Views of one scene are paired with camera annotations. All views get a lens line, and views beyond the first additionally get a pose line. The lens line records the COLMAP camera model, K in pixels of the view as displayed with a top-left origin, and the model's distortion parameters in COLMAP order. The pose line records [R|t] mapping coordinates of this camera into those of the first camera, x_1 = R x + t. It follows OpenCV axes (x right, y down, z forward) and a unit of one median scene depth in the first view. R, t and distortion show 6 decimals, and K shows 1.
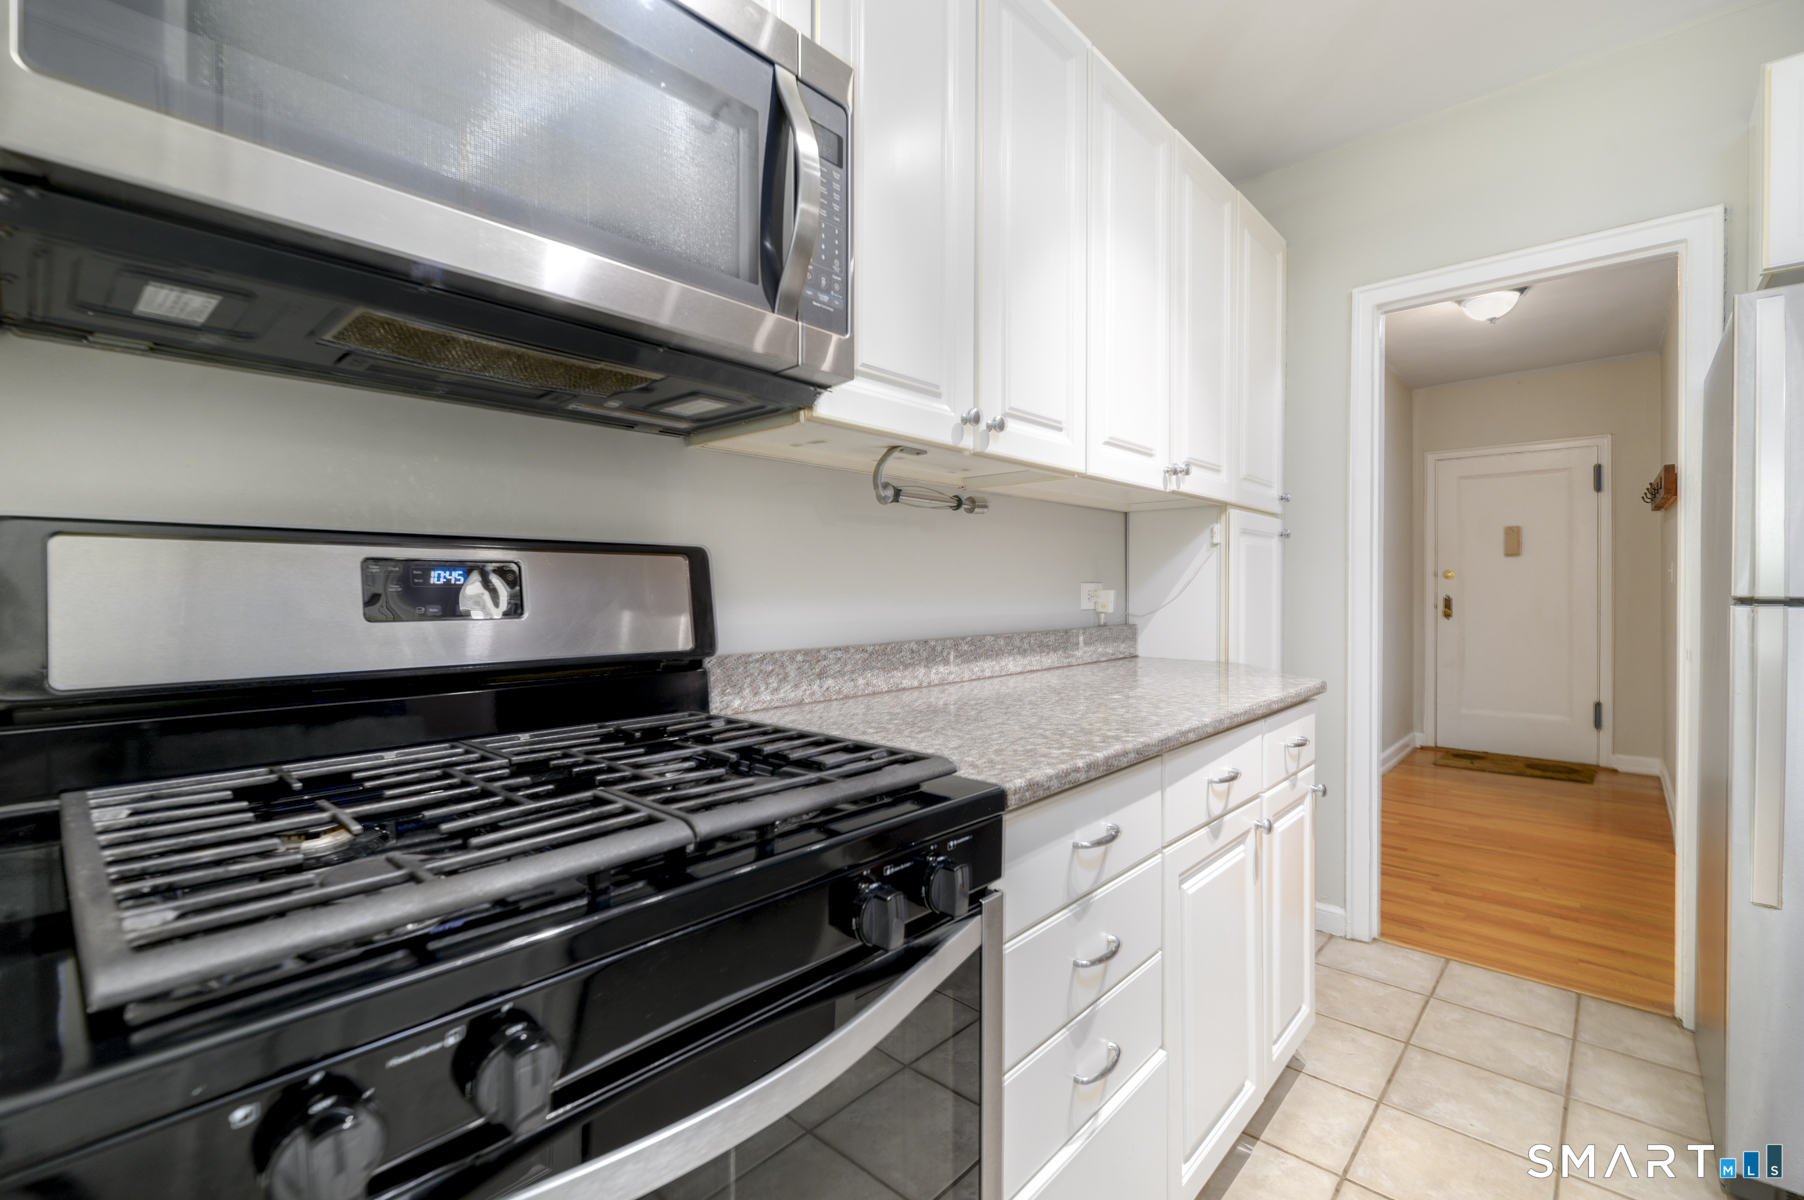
lens RADIAL K [[792.8, 0, 902.0], [0, 792.8, 600.0], [0, 0, 1]] dist [0.000436, -0.000337]
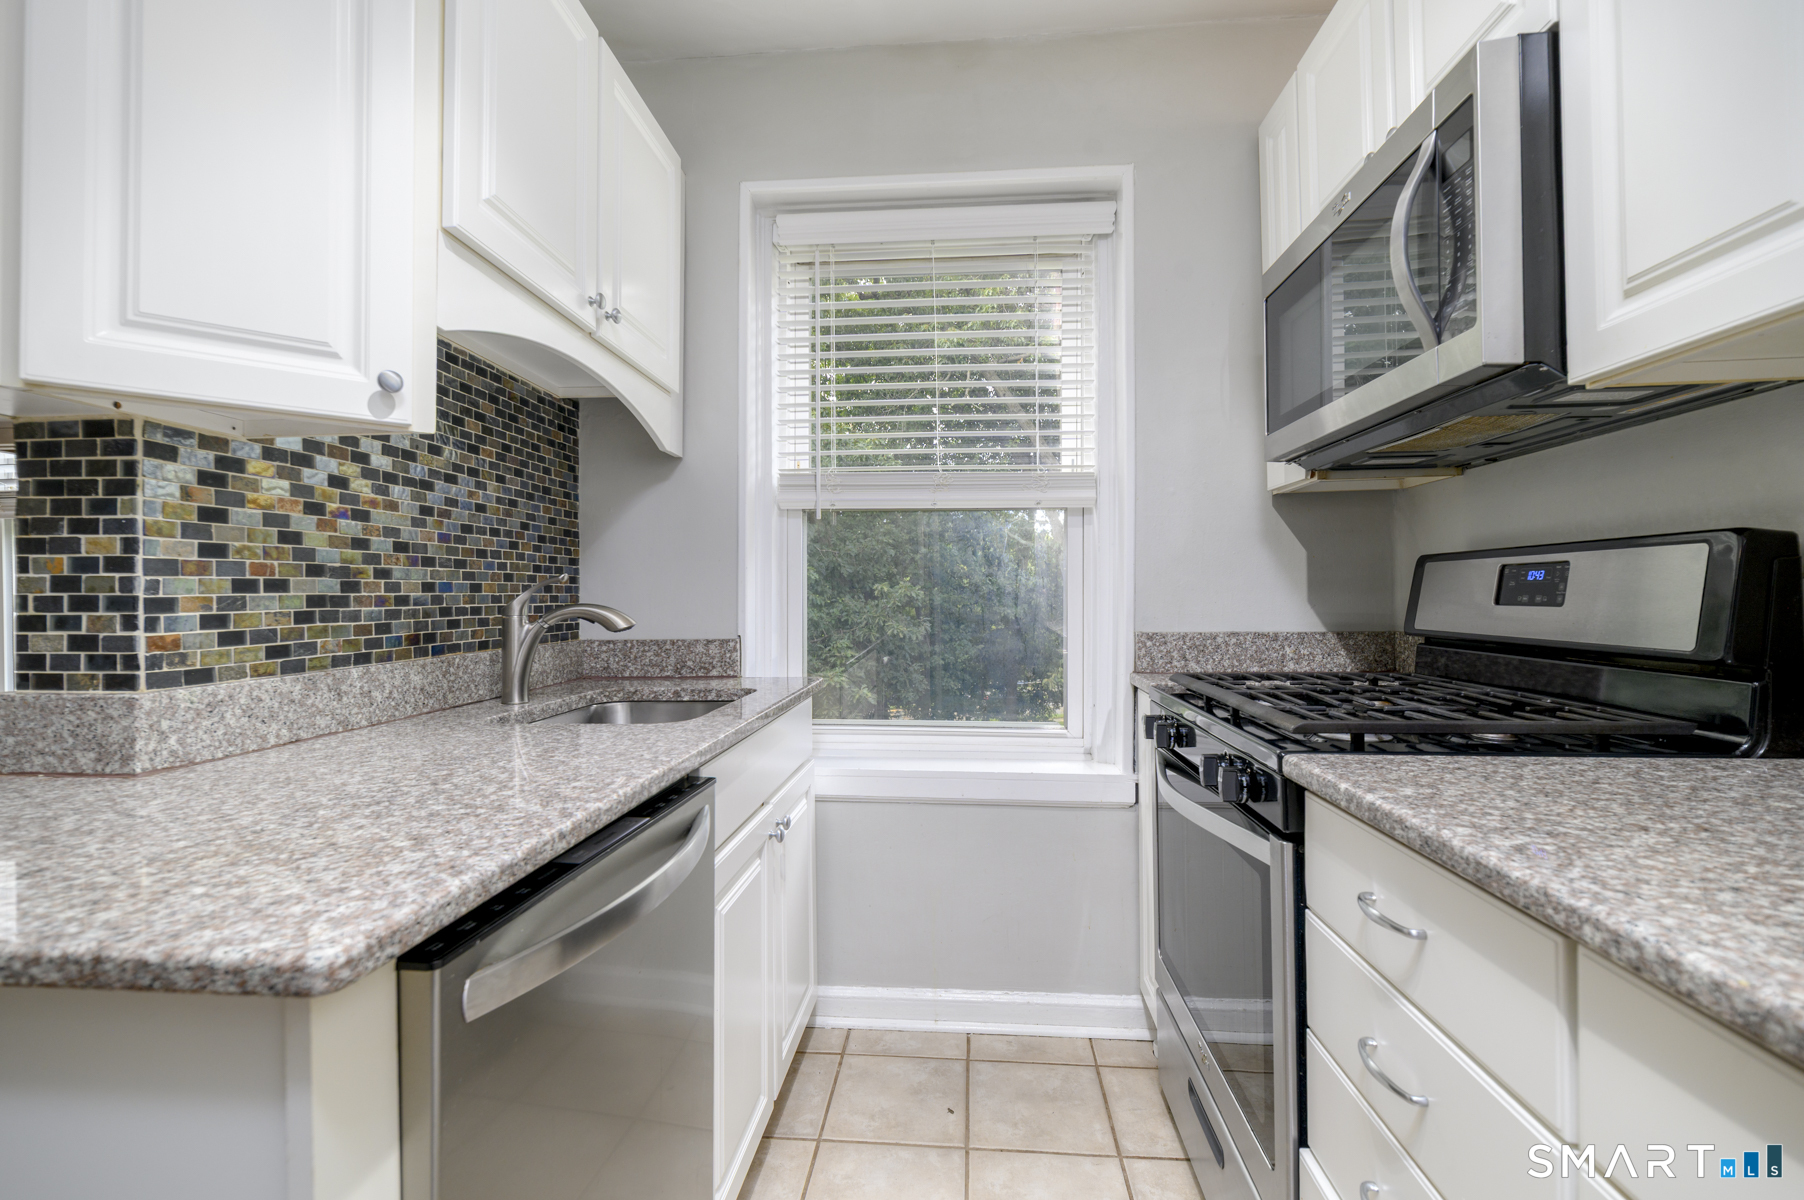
lens RADIAL K [[803.3, 0, 907.8], [0, 803.3, 591.6], [0, 0, 1]] dist [-0.002025, -0.001195]
pose [[-0.794011, 0.001222, -0.607902, 0.728554], [-0.003668, 0.999970, 0.006802, -0.004198], [0.607892, 0.007631, -0.793983, 0.914555]]
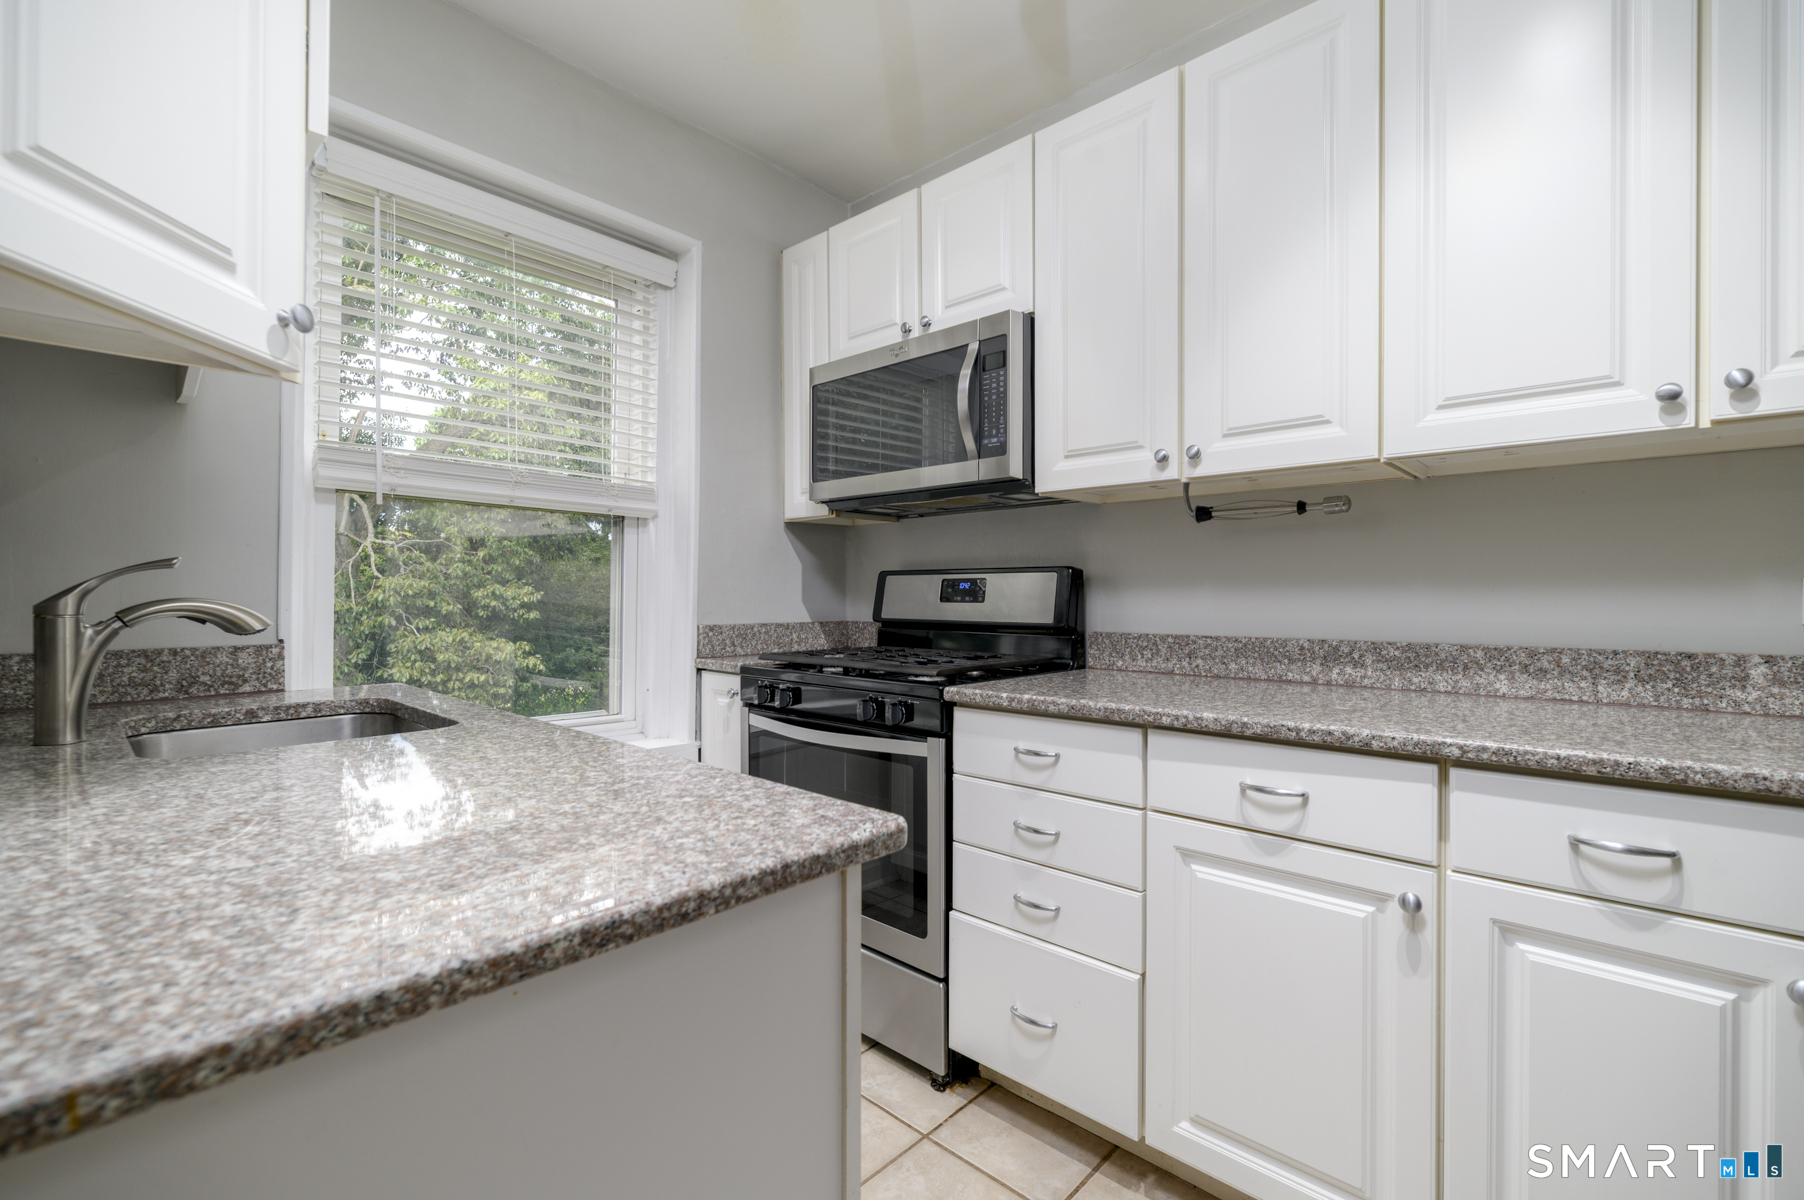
lens RADIAL K [[792.8, 0, 902.0], [0, 792.8, 600.0], [0, 0, 1]] dist [0.000436, -0.000337]
pose [[-0.003455, 0.003382, -0.999988, 1.212467], [-0.018373, 0.999825, 0.003445, 0.006569], [0.999825, 0.018385, -0.003392, 0.514374]]
